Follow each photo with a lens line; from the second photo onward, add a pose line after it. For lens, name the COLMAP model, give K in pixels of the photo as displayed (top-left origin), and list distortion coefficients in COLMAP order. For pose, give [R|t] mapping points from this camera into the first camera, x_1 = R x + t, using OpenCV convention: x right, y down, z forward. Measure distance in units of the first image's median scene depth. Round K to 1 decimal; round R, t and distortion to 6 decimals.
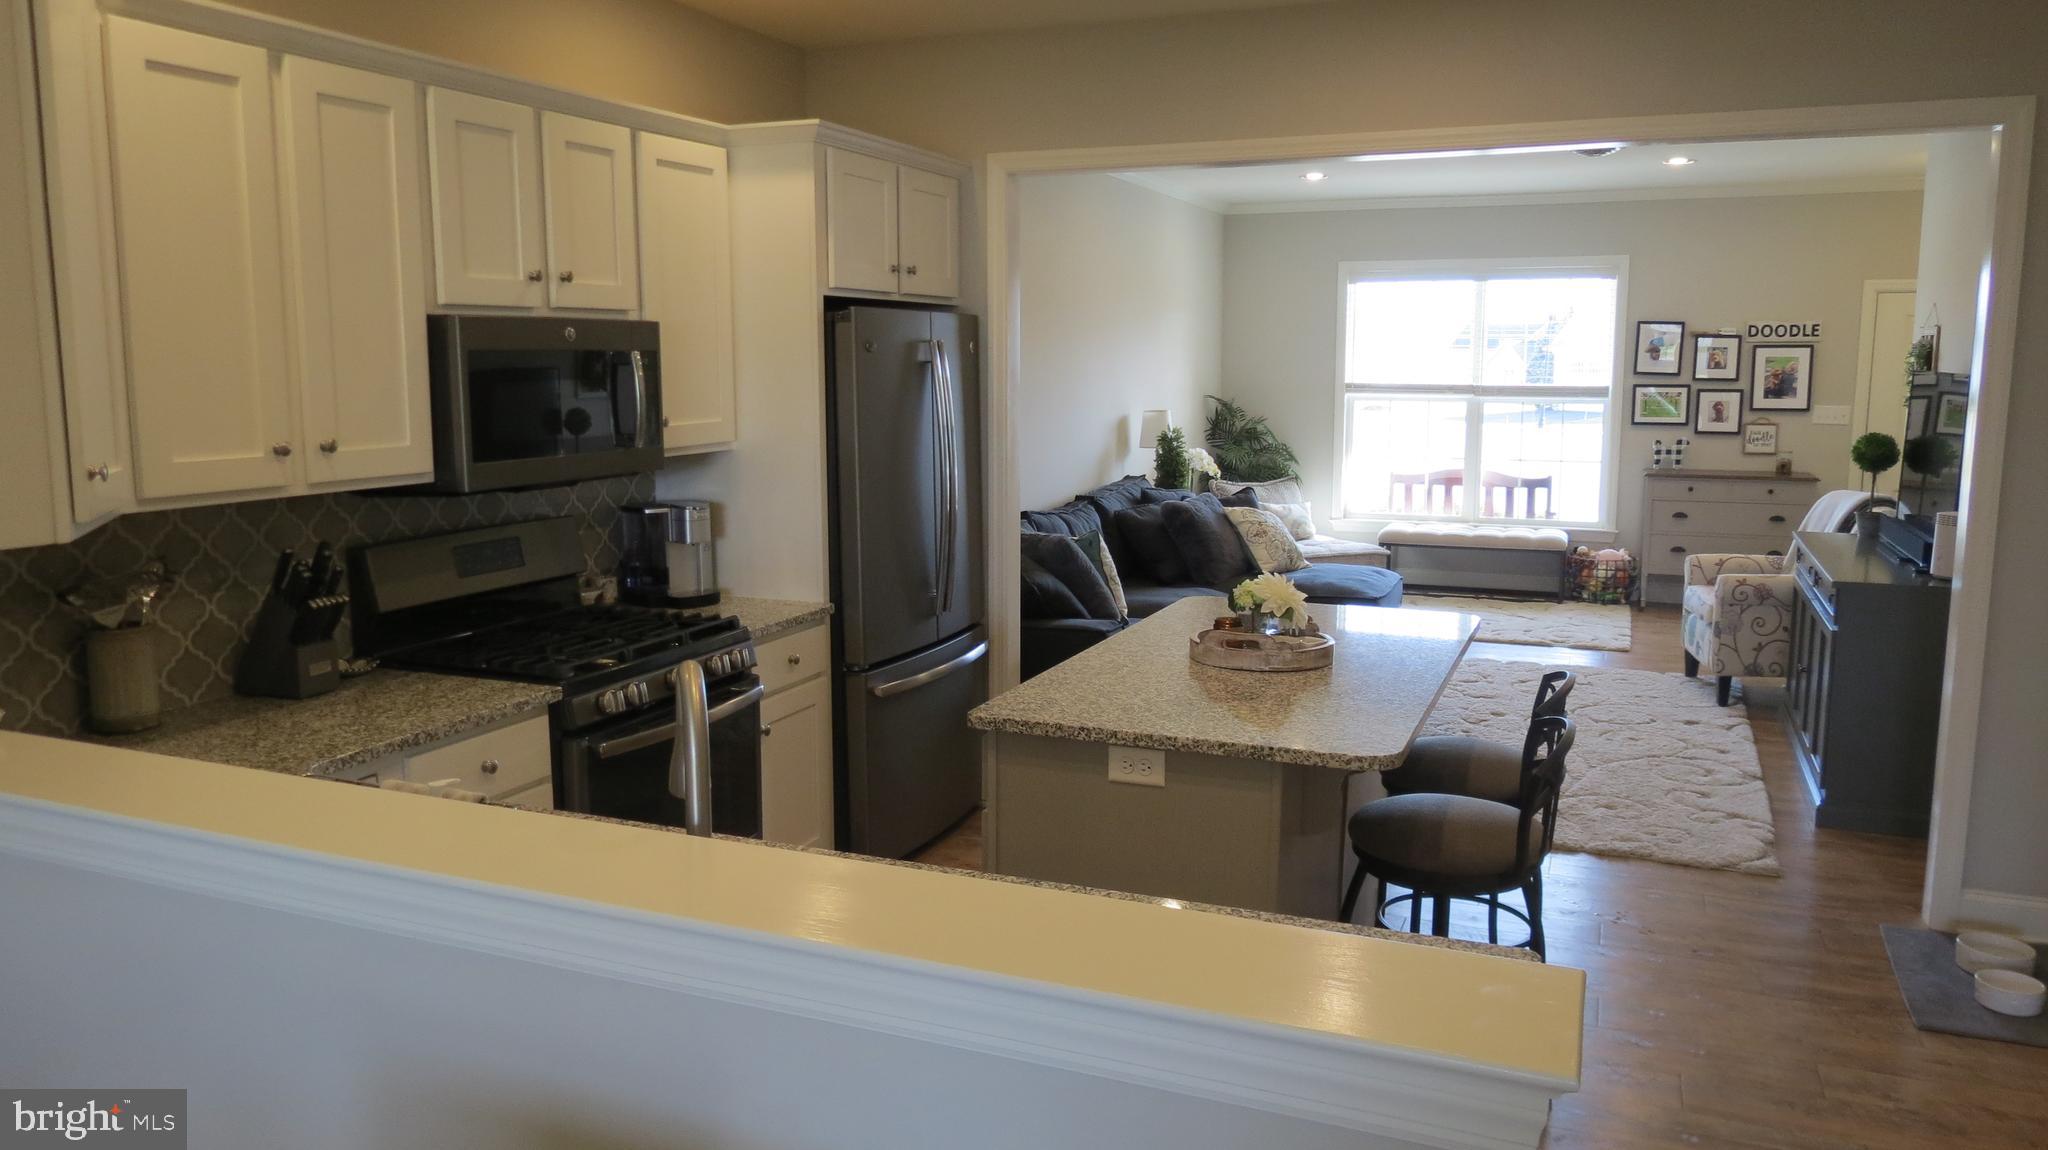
lens RADIAL K [[1466.6, 0, 1024.0], [0, 1466.6, 575.0], [0, 0, 1]] dist [-0.040248, 0.040519]
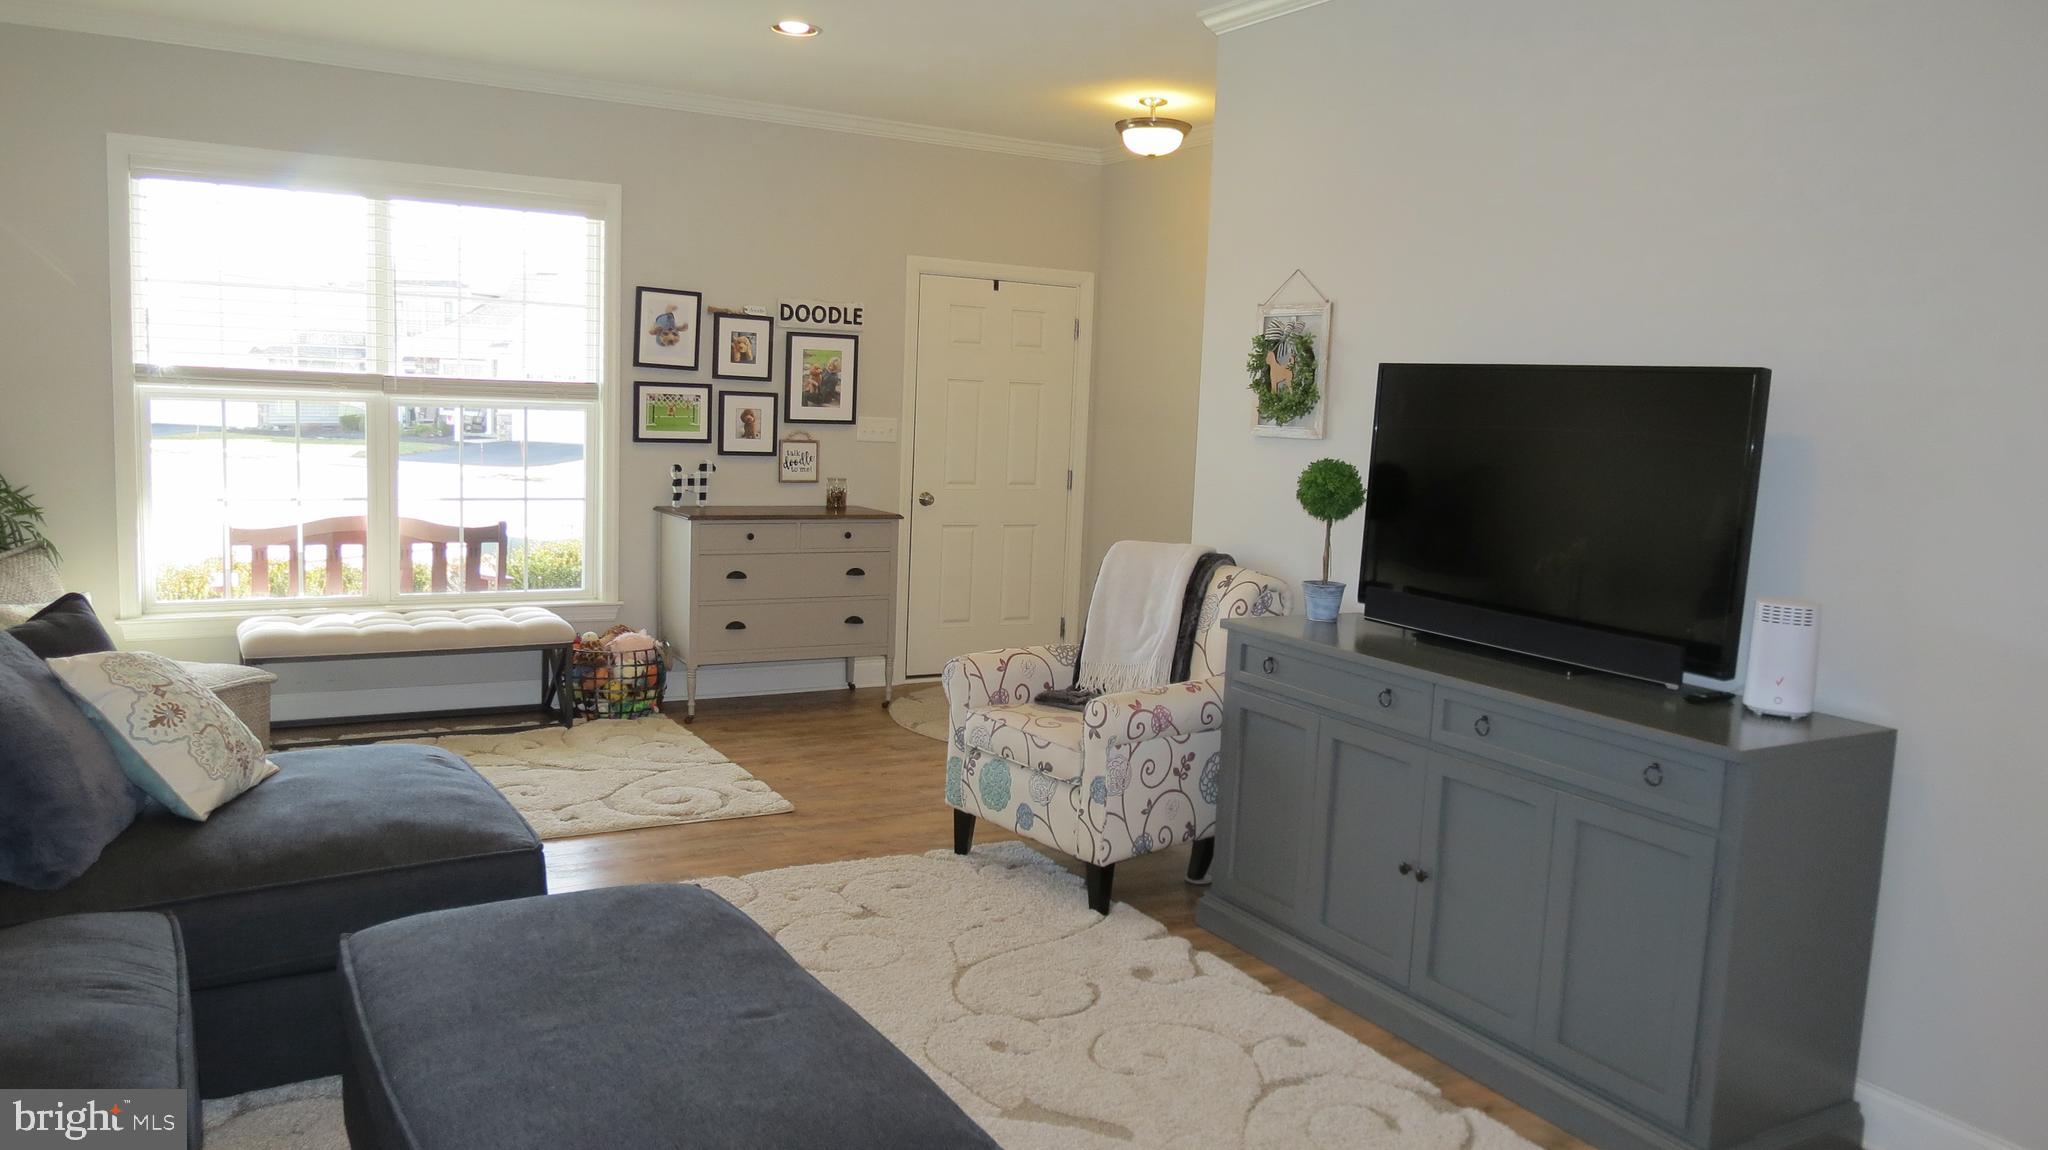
lens RADIAL K [[1451.9, 0, 1023.1], [0, 1451.9, 564.0], [0, 0, 1]] dist [-0.043402, 0.030235]
pose [[0.606086, -0.063100, 0.792892, -0.003670], [0.076177, 0.996871, 0.021103, -0.052902], [-0.791743, 0.047610, 0.608996, 0.507235]]
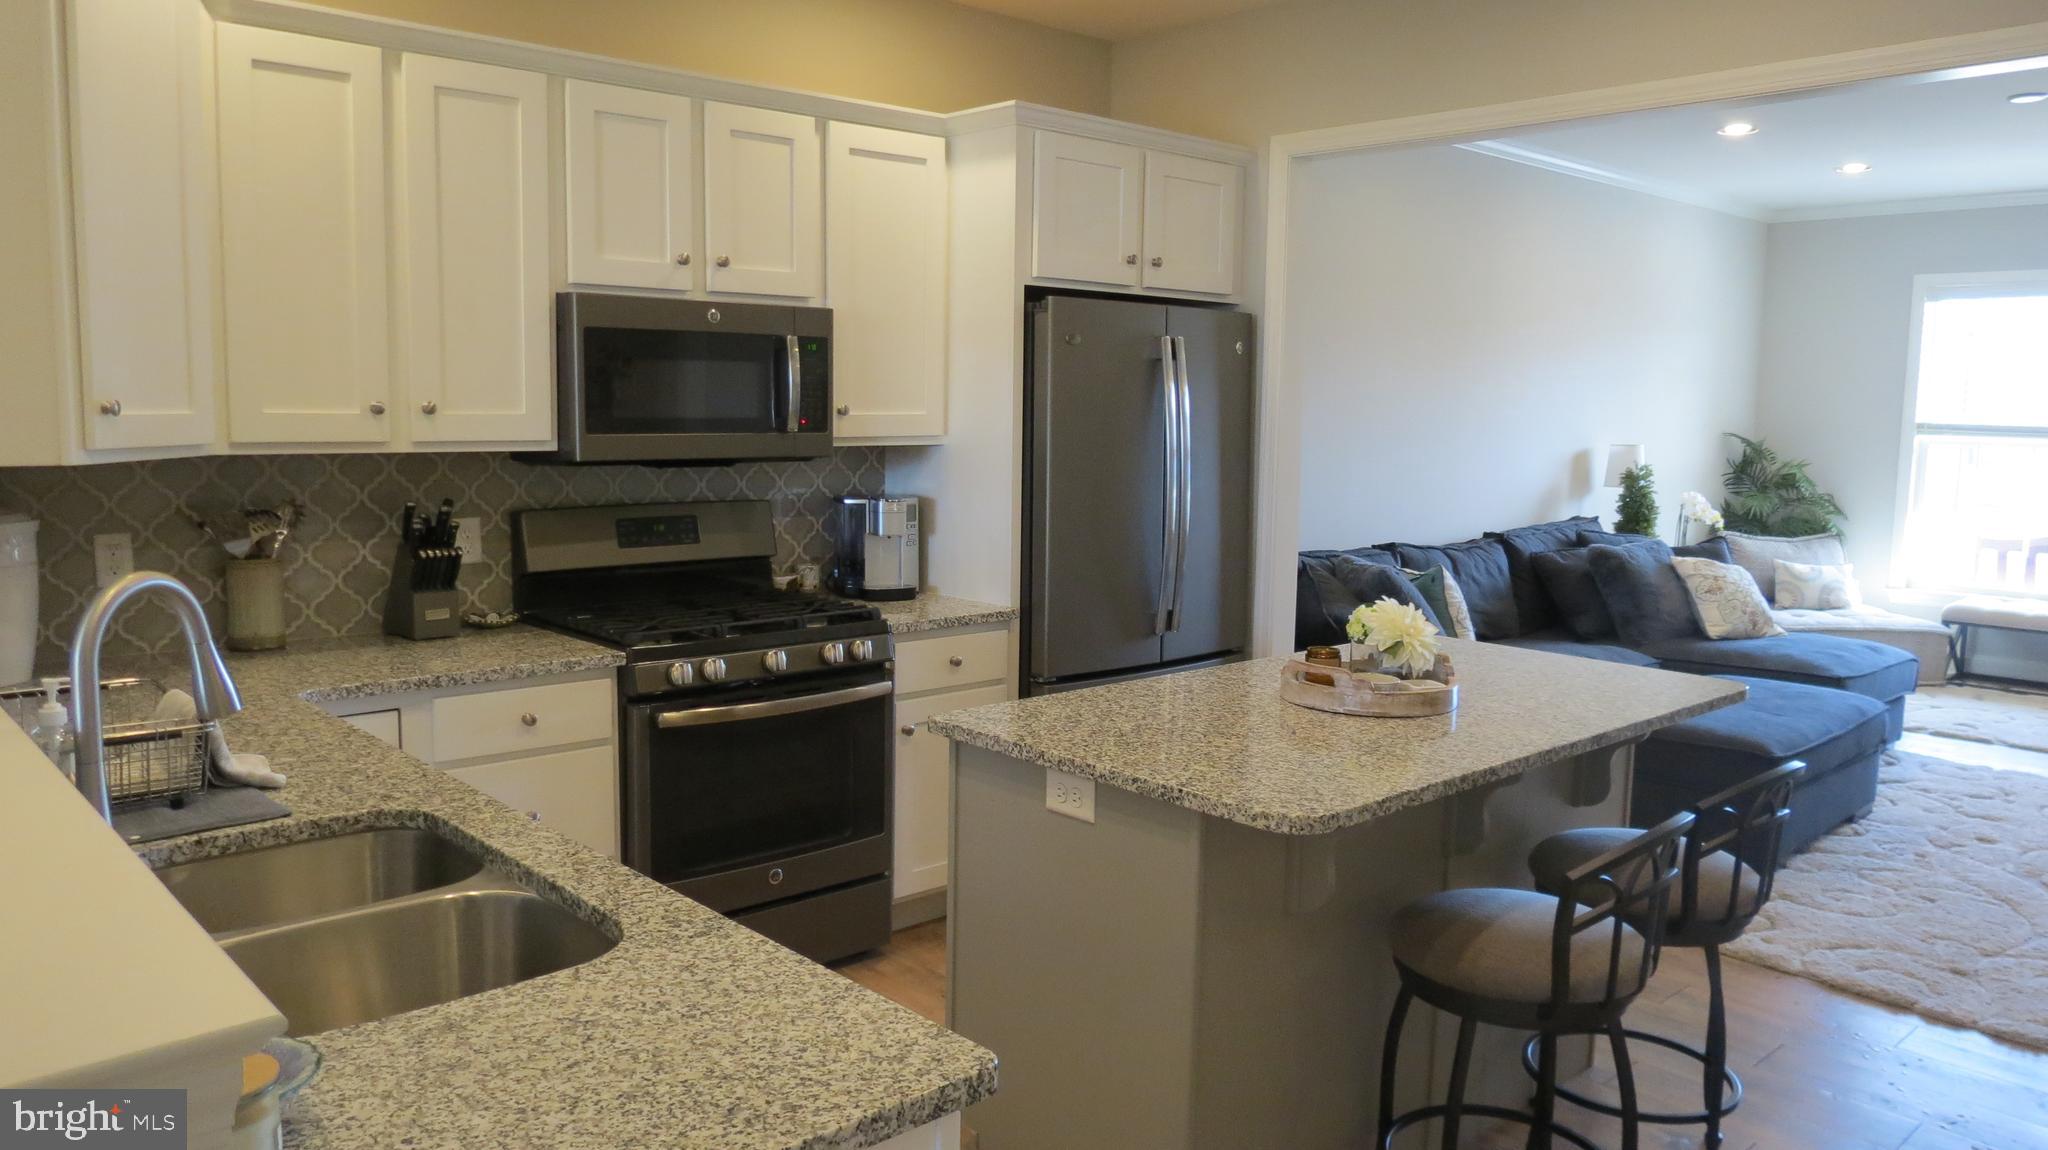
lens RADIAL K [[1466.6, 0, 1024.0], [0, 1466.6, 575.0], [0, 0, 1]] dist [-0.040248, 0.040519]
pose [[0.905552, 0.066283, -0.419025, 0.135426], [-0.079355, 0.996751, -0.013825, 0.005383], [0.416747, 0.045771, 0.907870, 0.068981]]
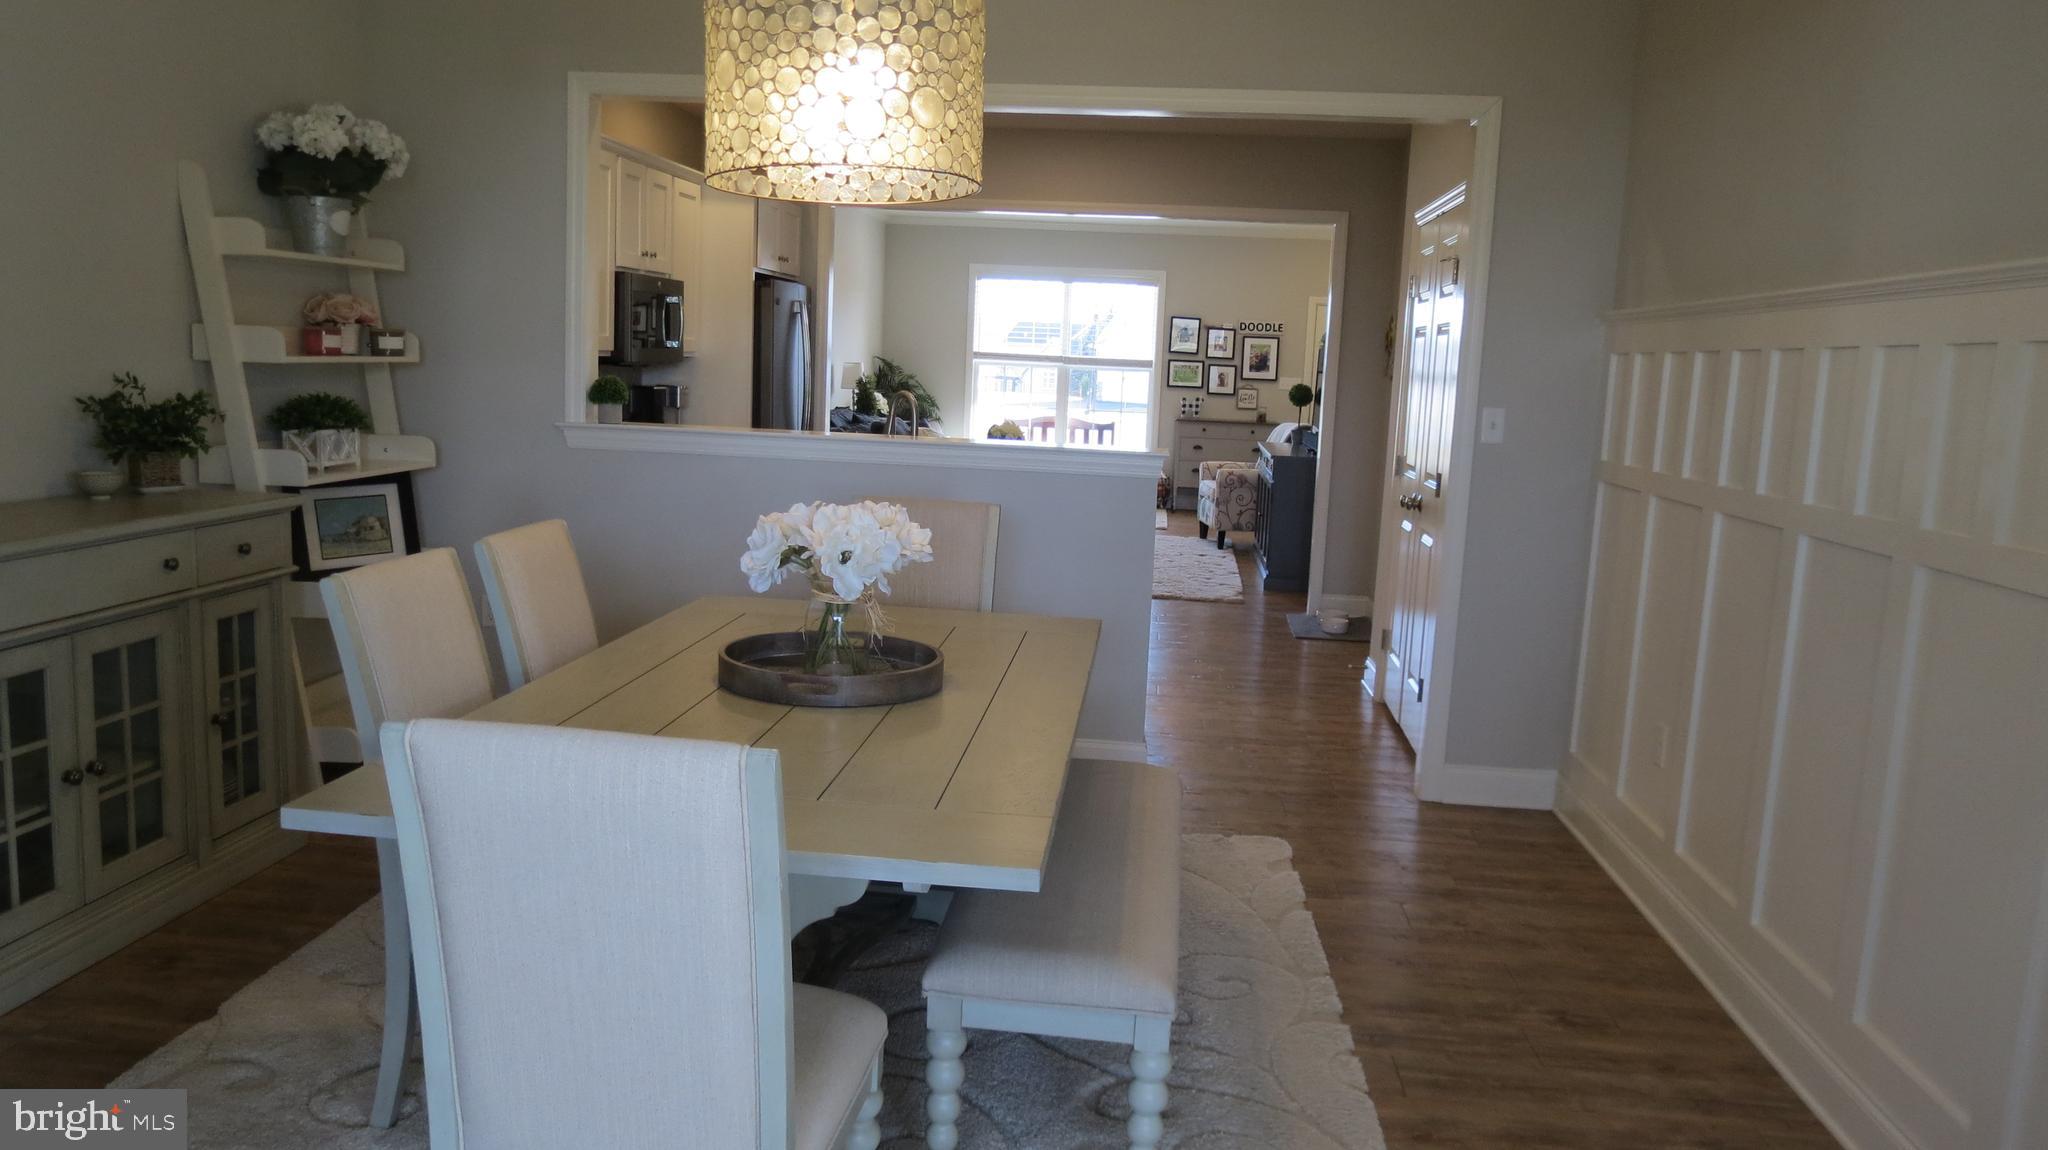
lens RADIAL K [[1466.6, 0, 1024.0], [0, 1466.6, 575.0], [0, 0, 1]] dist [-0.040248, 0.040519]
pose [[0.954567, -0.001013, 0.297994, -0.175542], [-0.001408, 0.999968, 0.007911, 0.082087], [-0.297992, -0.007972, 0.954535, -0.400757]]
